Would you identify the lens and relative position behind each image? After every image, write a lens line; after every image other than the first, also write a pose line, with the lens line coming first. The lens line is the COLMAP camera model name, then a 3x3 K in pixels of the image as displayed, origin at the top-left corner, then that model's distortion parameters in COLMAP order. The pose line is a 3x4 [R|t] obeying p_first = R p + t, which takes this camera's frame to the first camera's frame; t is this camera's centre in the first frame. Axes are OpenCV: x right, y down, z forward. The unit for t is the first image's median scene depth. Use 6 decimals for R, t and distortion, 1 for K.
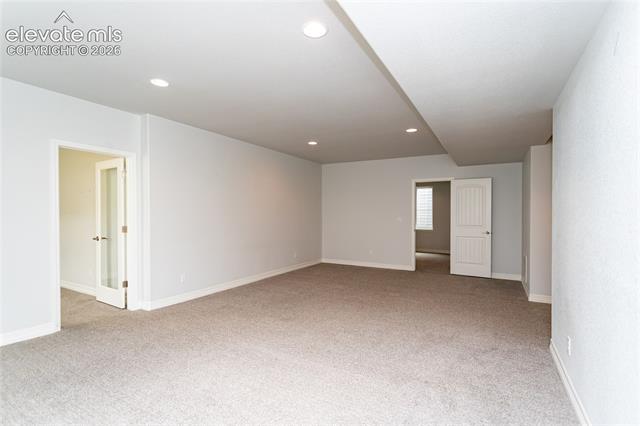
lens RADIAL K [[300.4, 0, 320.0], [0, 300.4, 213.0], [0, 0, 1]] dist [0.000512, 0.000082]
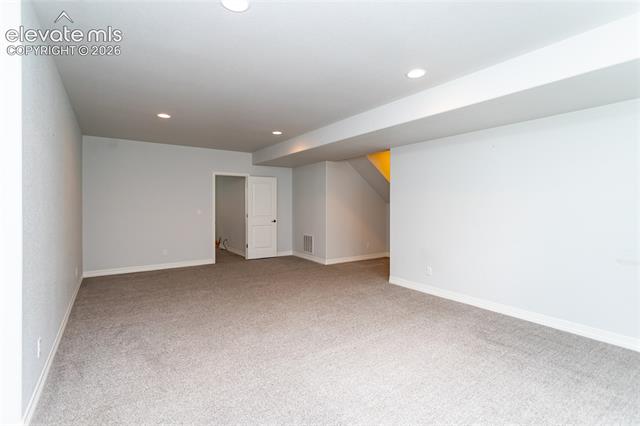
lens RADIAL K [[302.3, 0, 319.7], [0, 302.3, 203.8], [0, 0, 1]] dist [0.000516, 0.000272]
pose [[0.434091, 0.002203, 0.900866, -0.469075], [0.000186, 0.999997, -0.002535, -0.003379], [-0.900869, 0.001268, 0.434090, 0.270705]]
